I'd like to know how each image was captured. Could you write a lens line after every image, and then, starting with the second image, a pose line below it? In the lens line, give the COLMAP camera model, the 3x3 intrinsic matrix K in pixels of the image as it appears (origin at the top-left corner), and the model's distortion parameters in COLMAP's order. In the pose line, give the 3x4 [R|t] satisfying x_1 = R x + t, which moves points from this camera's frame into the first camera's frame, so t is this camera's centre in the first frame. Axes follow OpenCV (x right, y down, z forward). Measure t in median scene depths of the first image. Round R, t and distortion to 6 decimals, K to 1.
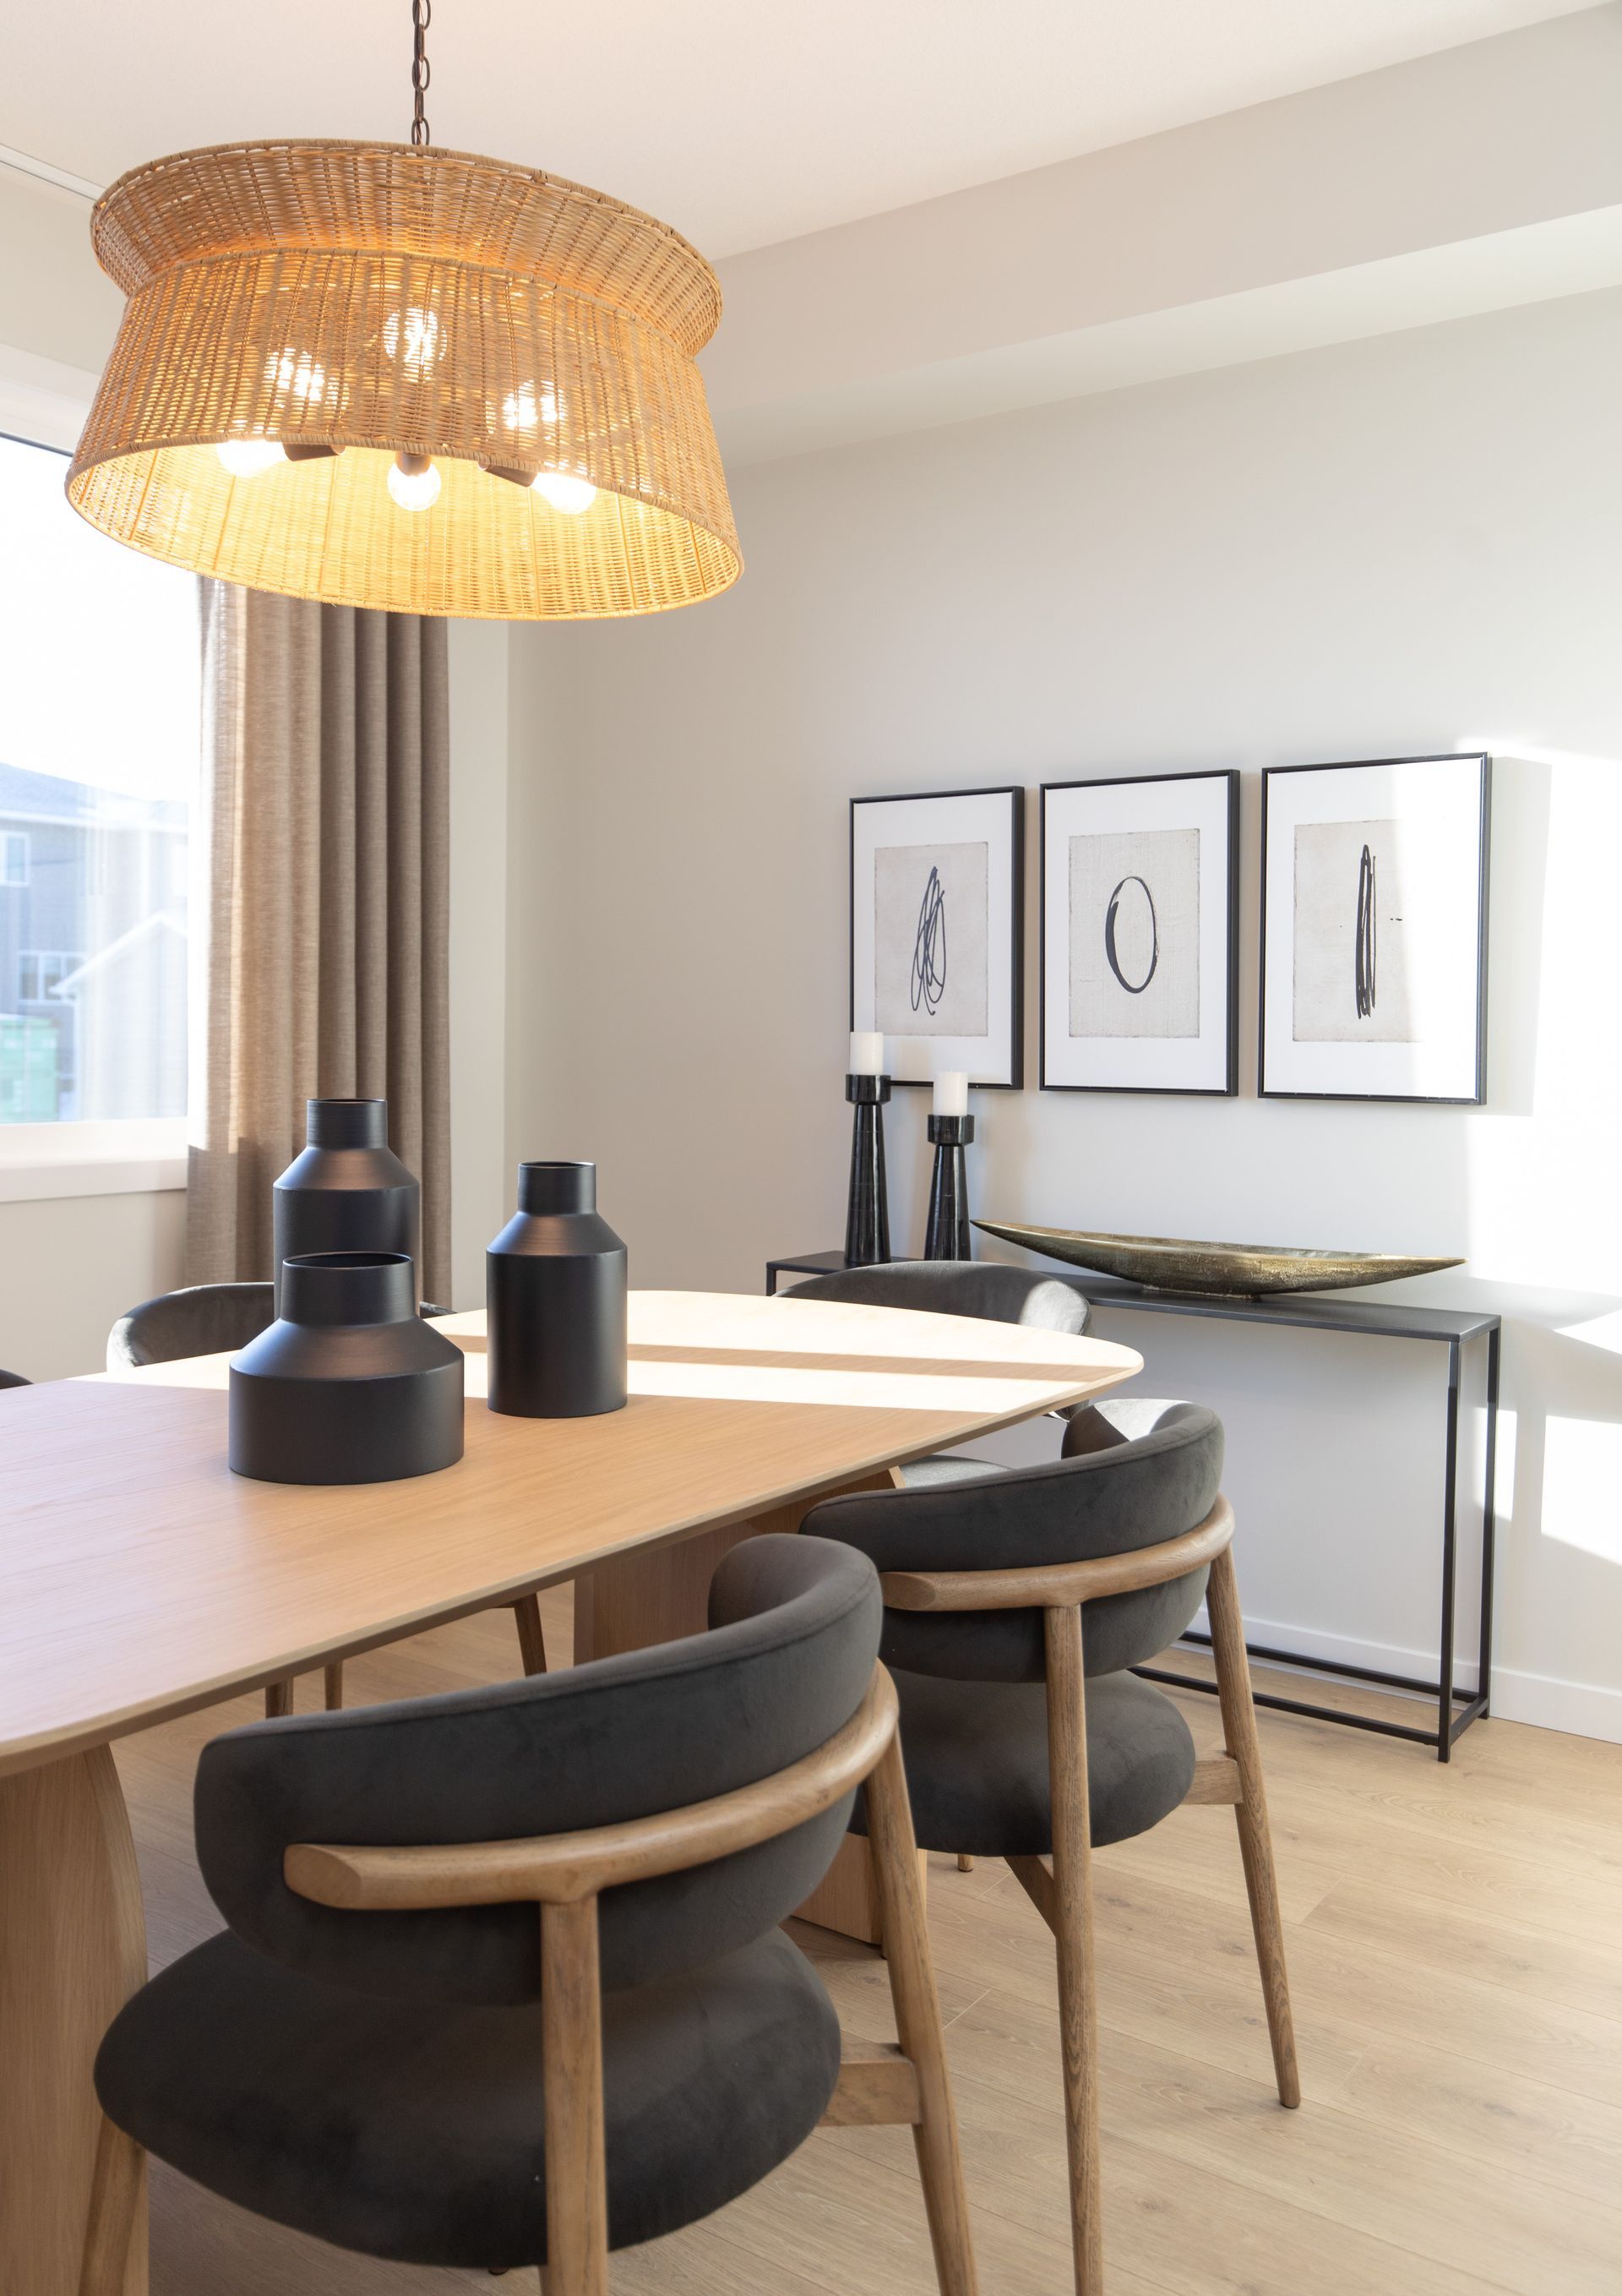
lens RADIAL K [[1902.2, 0, 811.0], [0, 1902.2, 1148.0], [0, 0, 1]] dist [-0.020847, 0.001387]
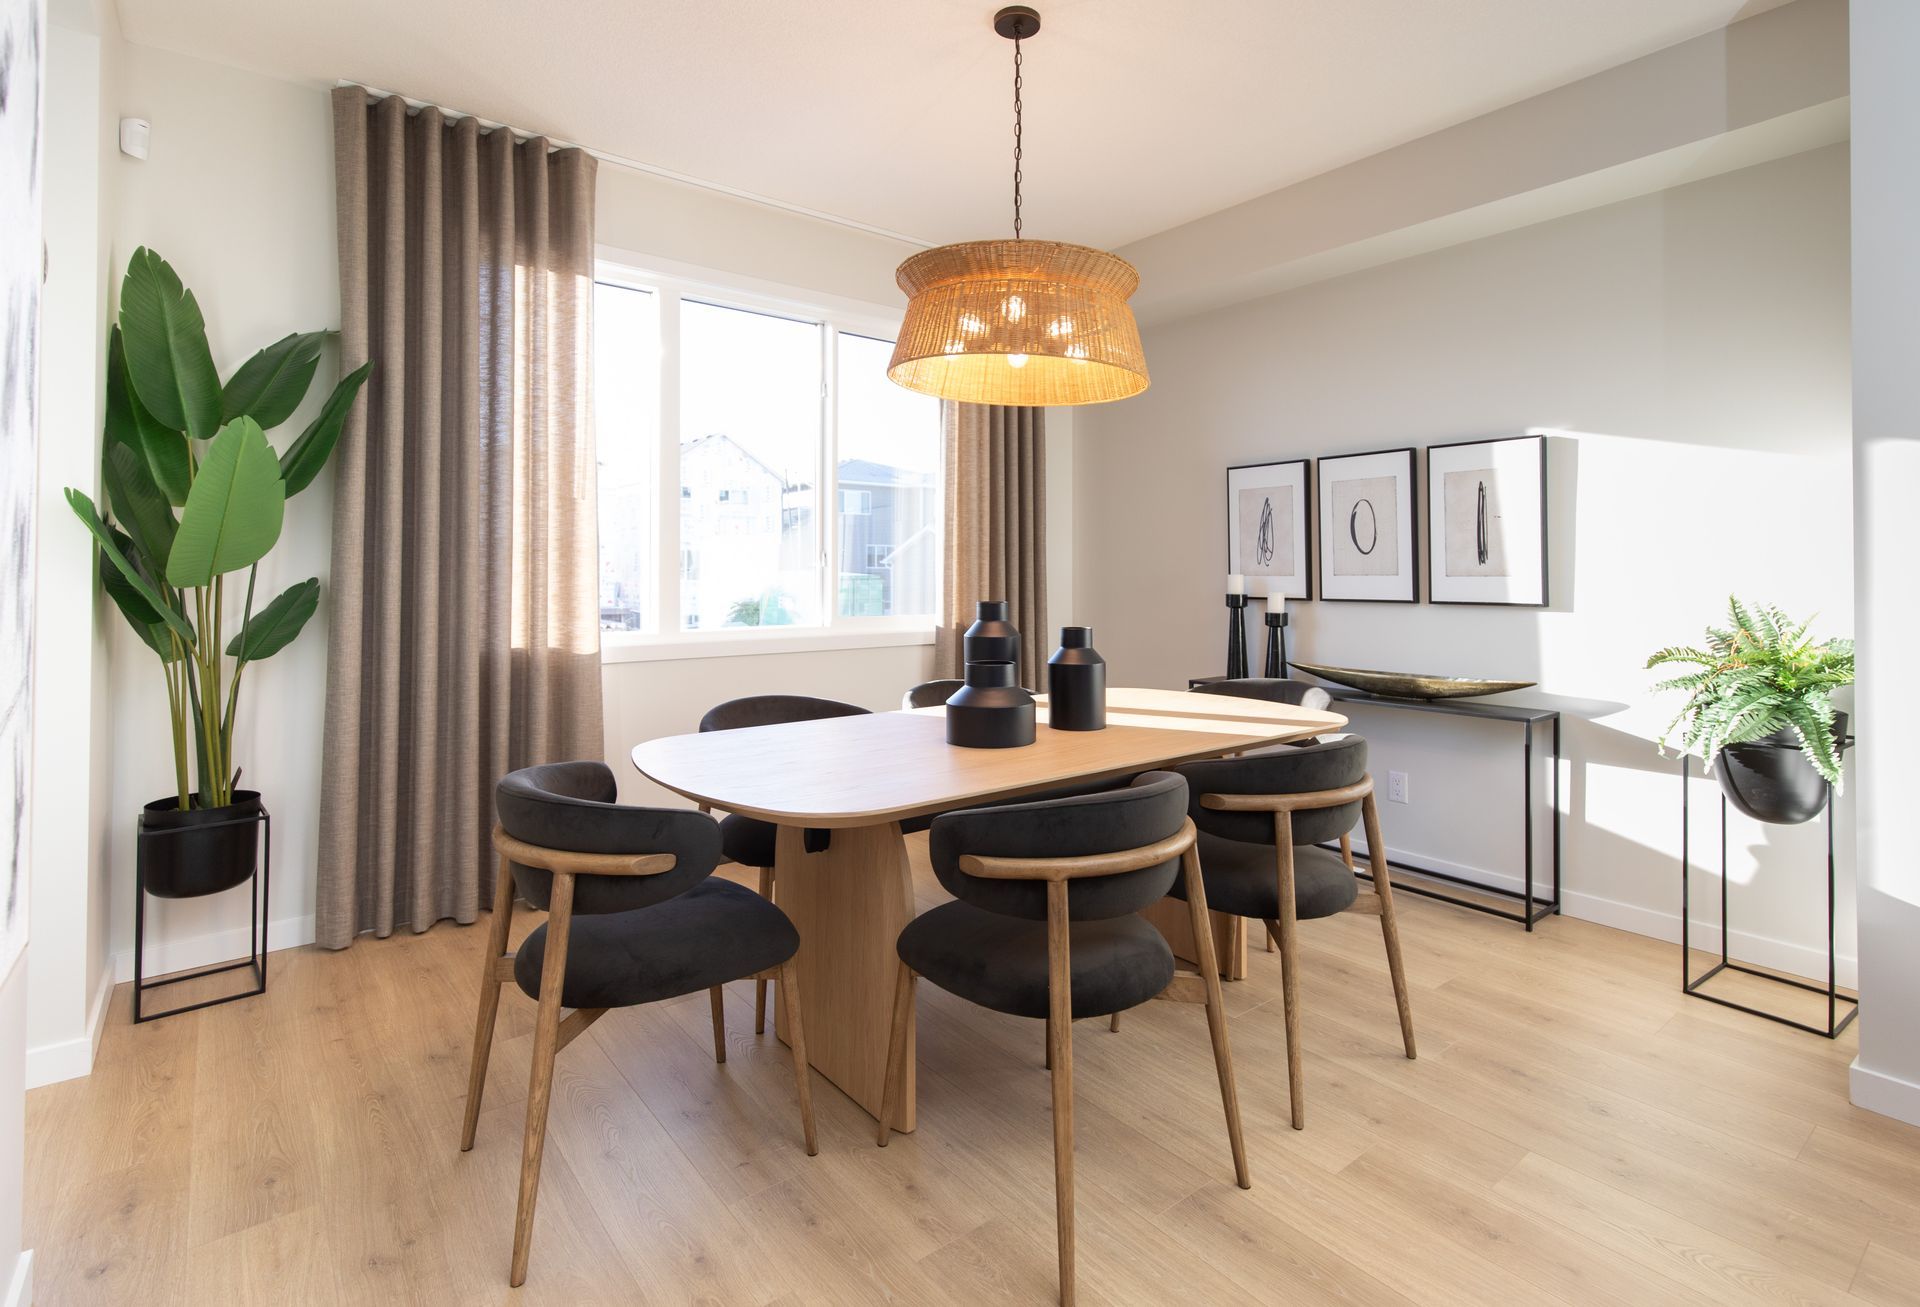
lens RADIAL K [[942.8, 0, 1032.6], [0, 942.8, 640.6], [0, 0, 1]] dist [-0.045011, -0.000019]
pose [[0.975751, 0.001212, -0.218881, 0.054779], [-0.000217, 0.999990, 0.004570, 0.013703], [0.218885, -0.004412, 0.975741, -0.141191]]
